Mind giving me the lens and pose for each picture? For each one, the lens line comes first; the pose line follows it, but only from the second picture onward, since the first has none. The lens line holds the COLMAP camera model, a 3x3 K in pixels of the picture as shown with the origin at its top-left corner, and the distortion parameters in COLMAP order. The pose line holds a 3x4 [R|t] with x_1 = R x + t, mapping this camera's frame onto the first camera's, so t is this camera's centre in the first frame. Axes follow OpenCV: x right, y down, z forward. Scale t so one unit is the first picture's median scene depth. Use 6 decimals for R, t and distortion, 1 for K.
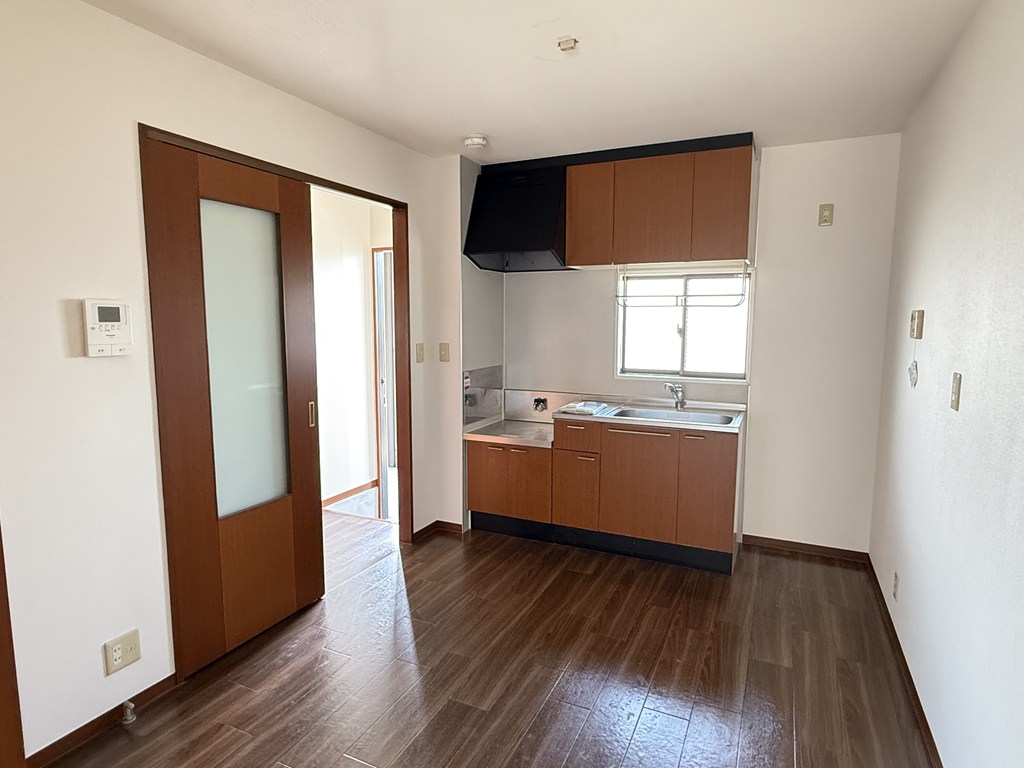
lens RADIAL K [[574.9, 0, 515.0], [0, 574.9, 384.8], [0, 0, 1]] dist [0.002299, -0.000059]
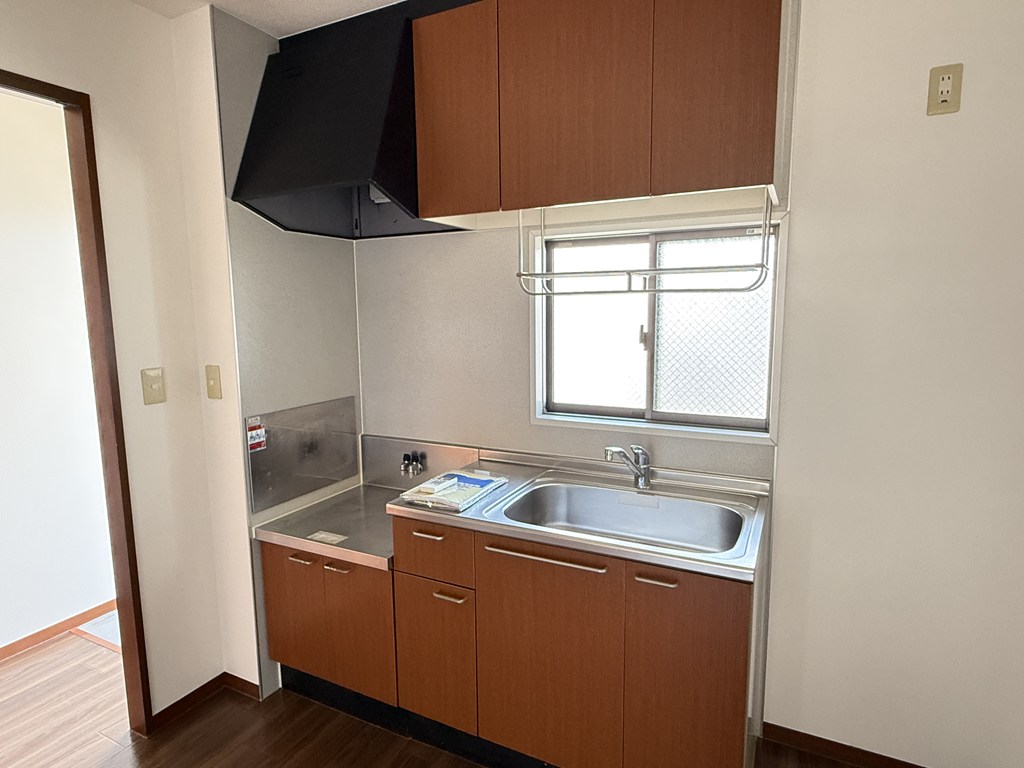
lens RADIAL K [[574.9, 0, 515.0], [0, 574.9, 384.8], [0, 0, 1]] dist [0.002299, -0.000059]
pose [[0.999562, -0.008881, -0.028226, 0.184147], [0.009346, 0.999822, 0.016418, -0.061449], [0.028075, -0.016675, 0.999467, 0.467579]]
